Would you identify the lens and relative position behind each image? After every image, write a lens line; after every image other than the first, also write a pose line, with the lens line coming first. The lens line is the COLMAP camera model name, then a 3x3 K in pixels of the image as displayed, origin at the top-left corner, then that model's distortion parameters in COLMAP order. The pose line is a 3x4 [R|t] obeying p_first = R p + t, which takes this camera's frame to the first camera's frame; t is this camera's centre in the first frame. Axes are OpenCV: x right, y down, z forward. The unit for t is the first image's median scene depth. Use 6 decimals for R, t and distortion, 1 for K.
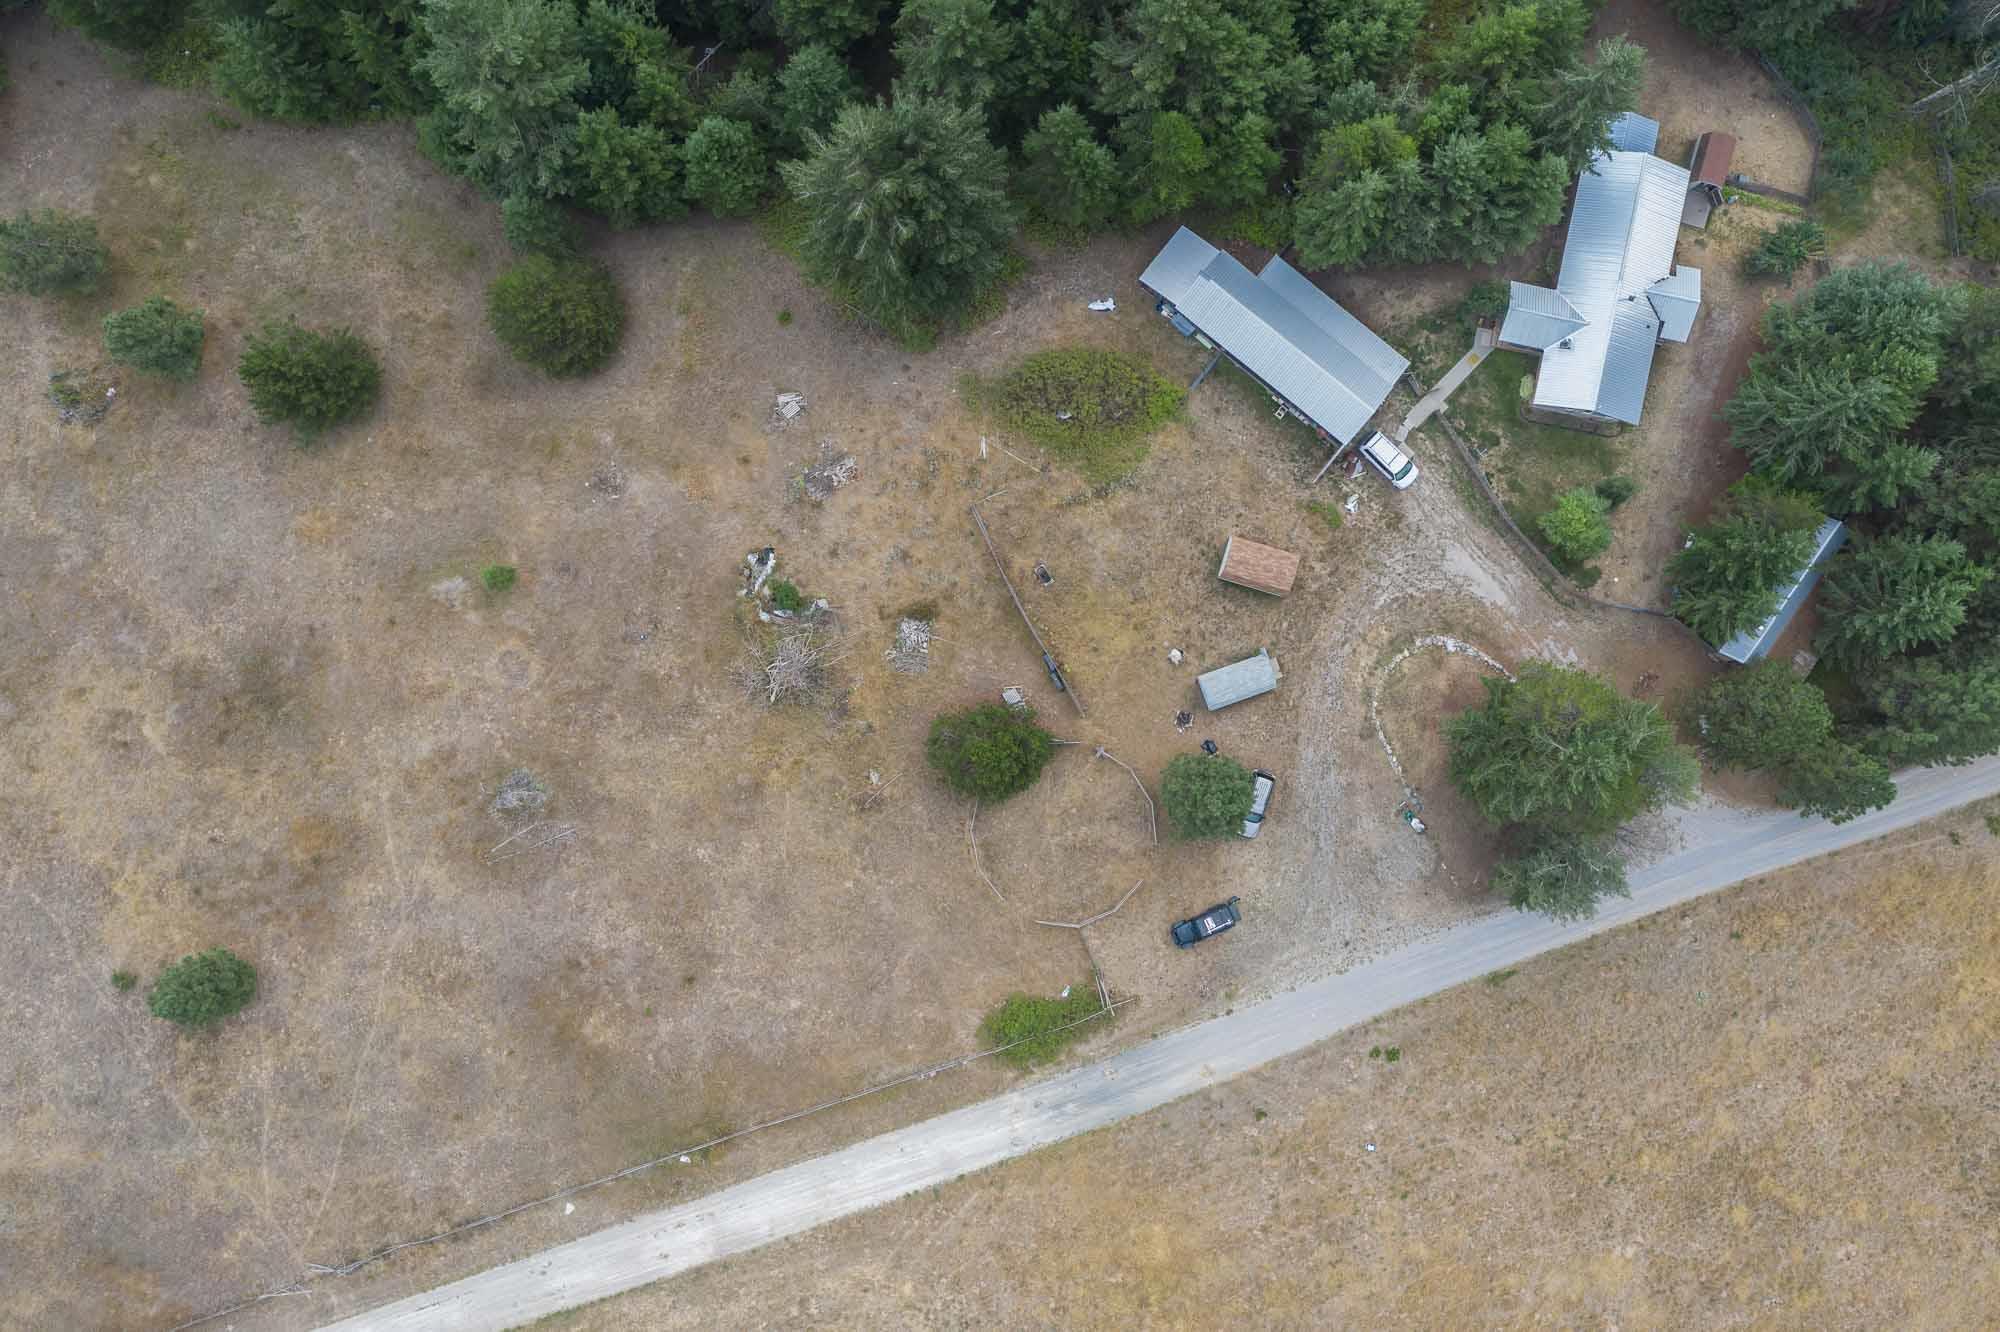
lens RADIAL K [[1574.2, 0, 1000.0], [0, 1574.2, 666.0], [0, 0, 1]] dist [-0.018684, 0.000894]
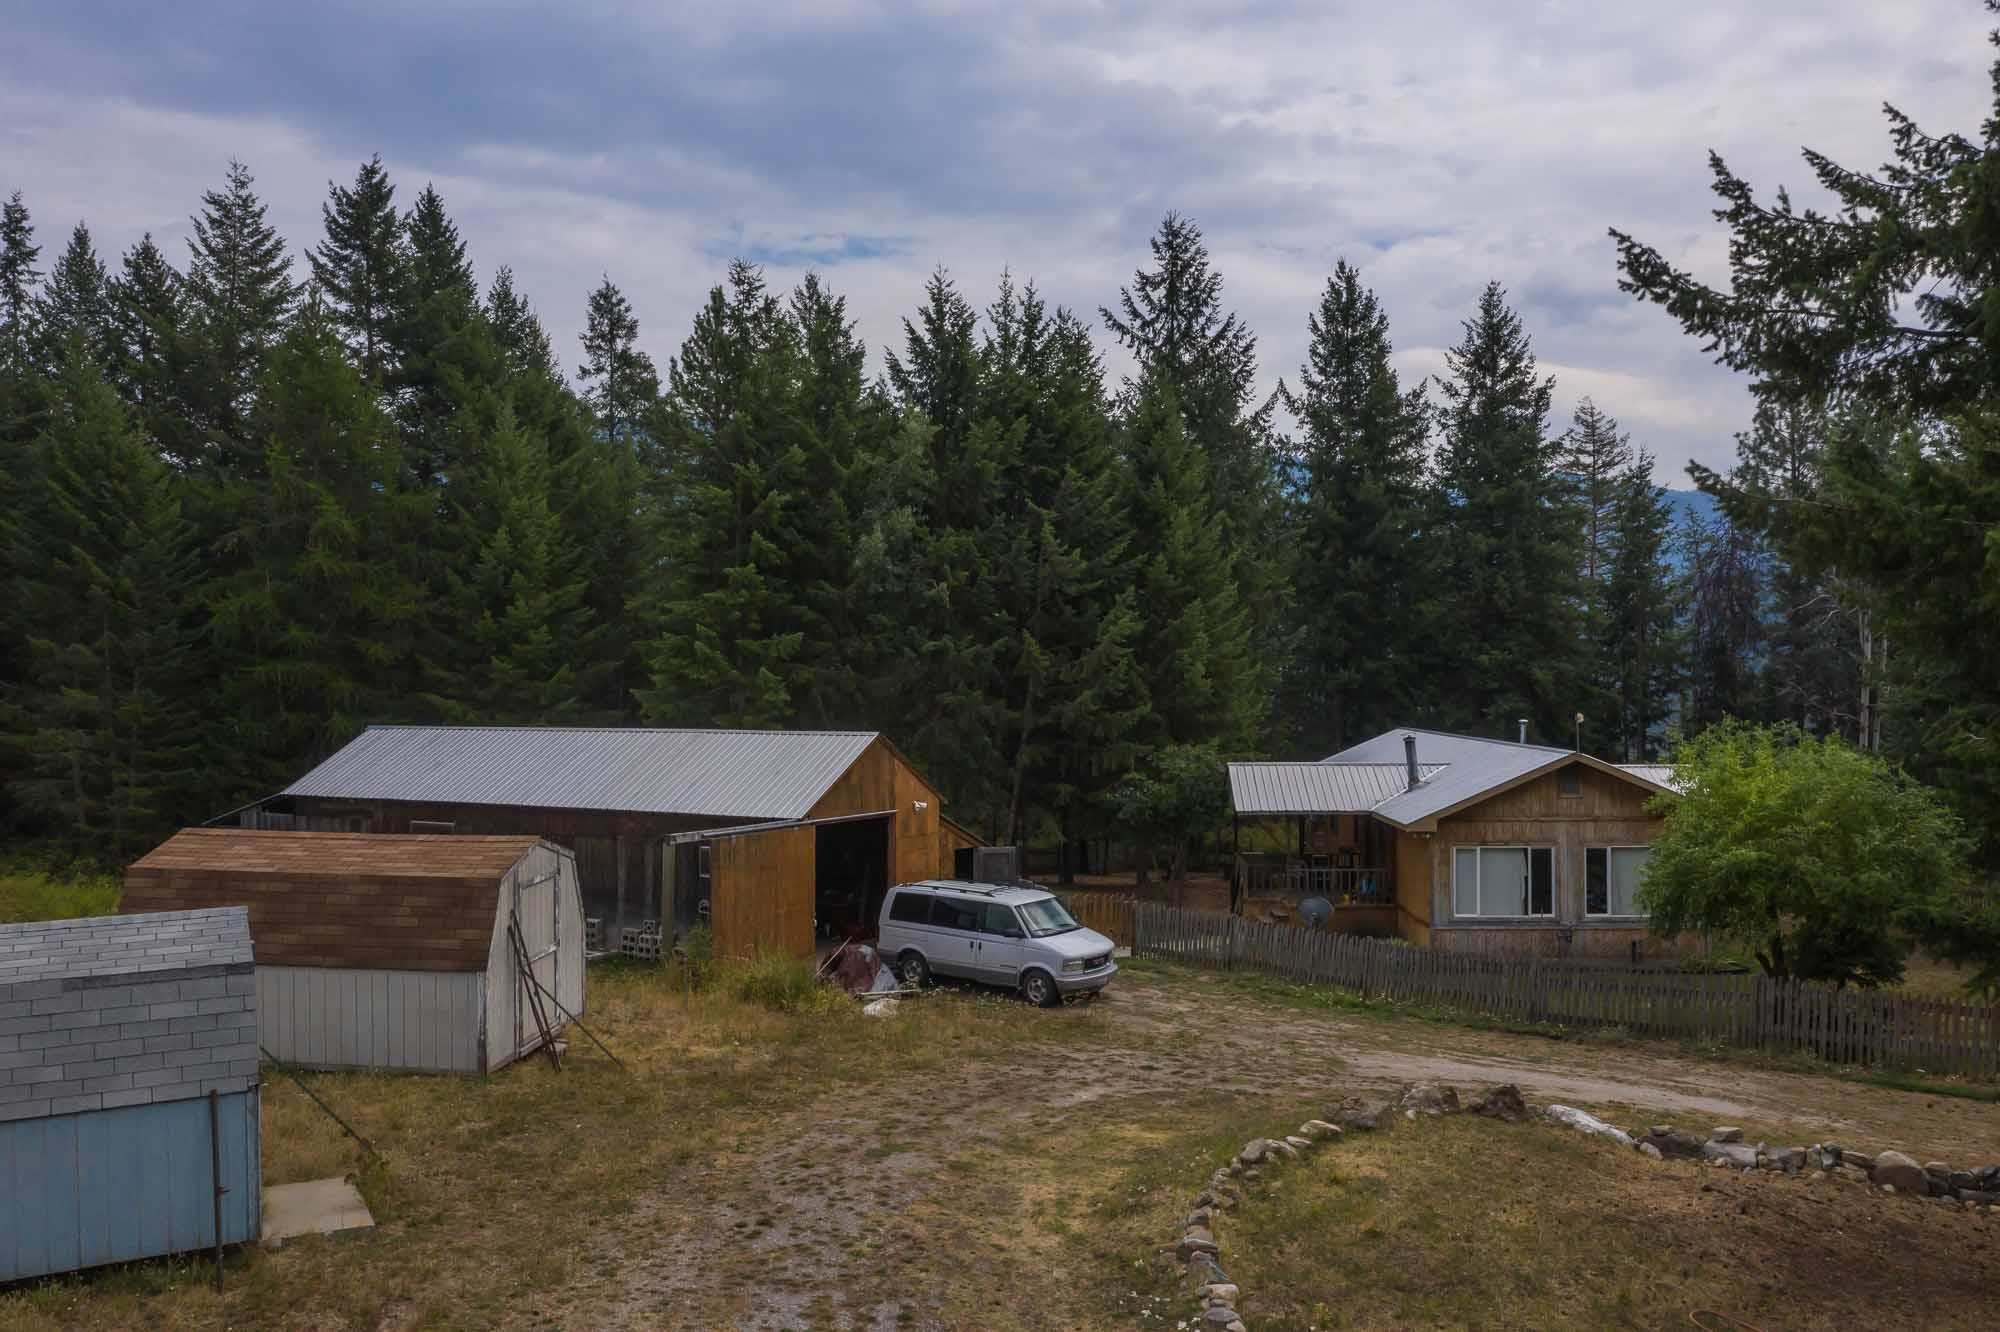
lens RADIAL K [[1574.2, 0, 1000.0], [0, 1574.2, 666.0], [0, 0, 1]] dist [-0.018684, 0.000894]
pose [[0.987077, 0.013240, 0.159701, 0.206344], [0.159817, -0.008183, -0.987113, 0.128158], [-0.011762, 0.999879, -0.010193, 0.958371]]
